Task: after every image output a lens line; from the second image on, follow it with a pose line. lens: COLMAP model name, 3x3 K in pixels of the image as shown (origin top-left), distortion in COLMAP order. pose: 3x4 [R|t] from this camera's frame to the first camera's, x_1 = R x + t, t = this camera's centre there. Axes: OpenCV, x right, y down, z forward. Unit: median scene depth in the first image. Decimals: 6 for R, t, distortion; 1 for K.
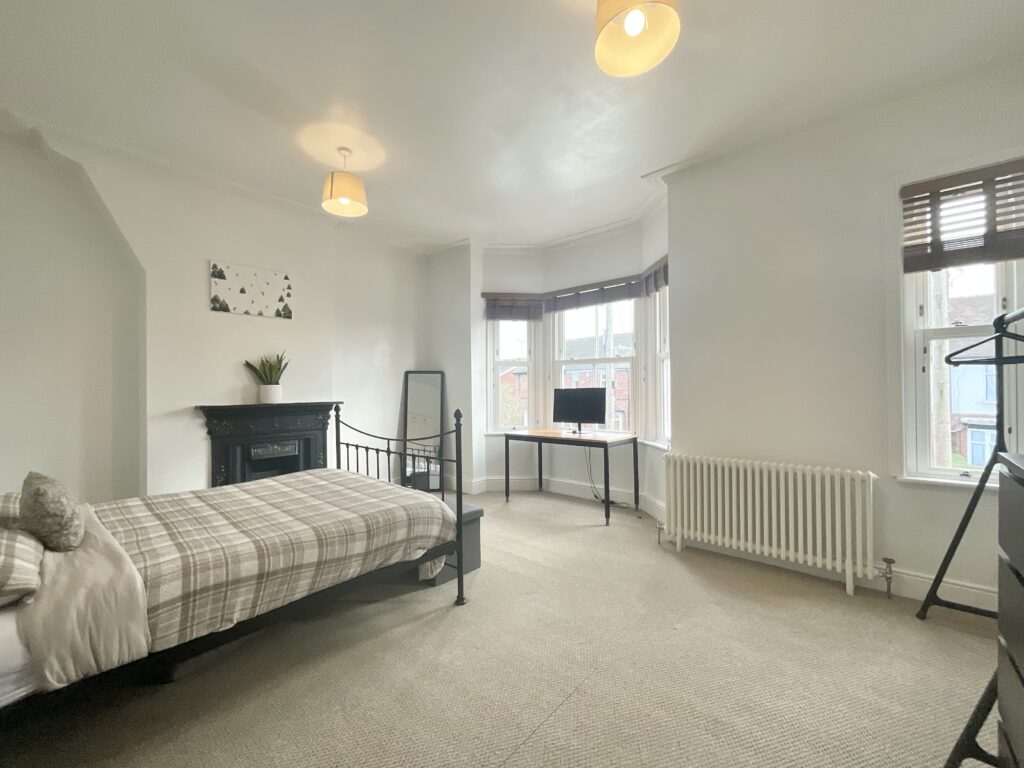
lens RADIAL K [[413.1, 0, 512.0], [0, 413.1, 384.0], [0, 0, 1]] dist [0.000961, 0.000079]
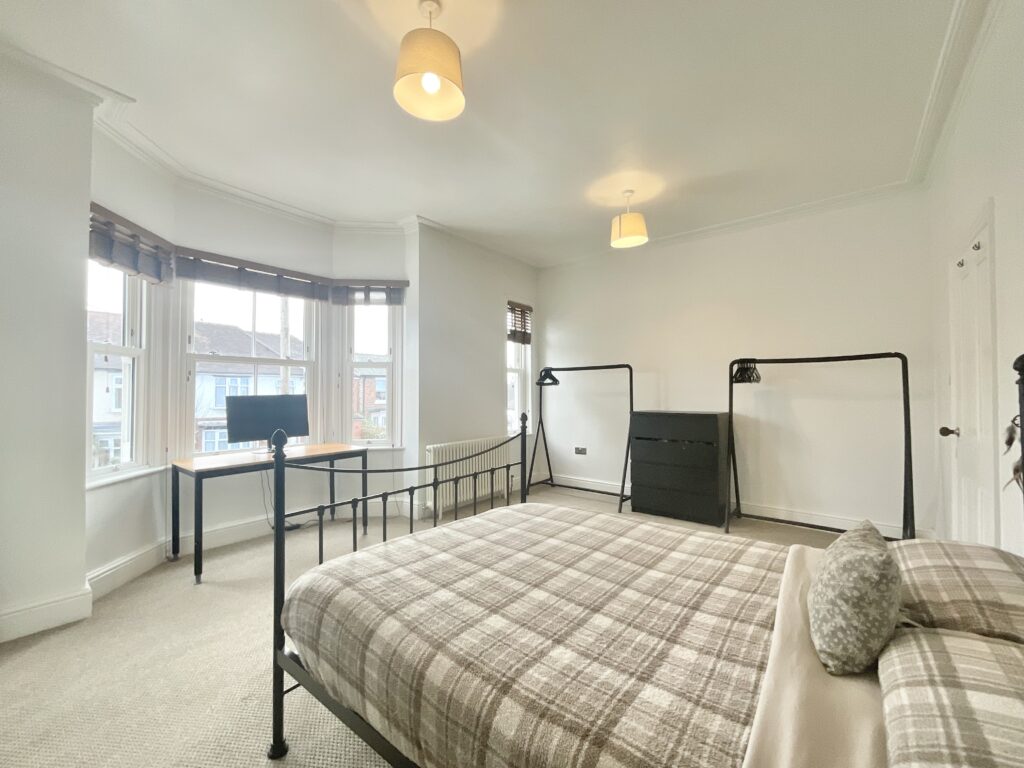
lens RADIAL K [[416.7, 0, 507.7], [0, 416.7, 389.2], [0, 0, 1]] dist [-0.001172, -0.000218]
pose [[-0.037774, 0.017382, 0.999135, -0.785991], [-0.006445, 0.999824, -0.017638, 0.012275], [-0.999266, -0.007106, -0.037656, 0.704575]]
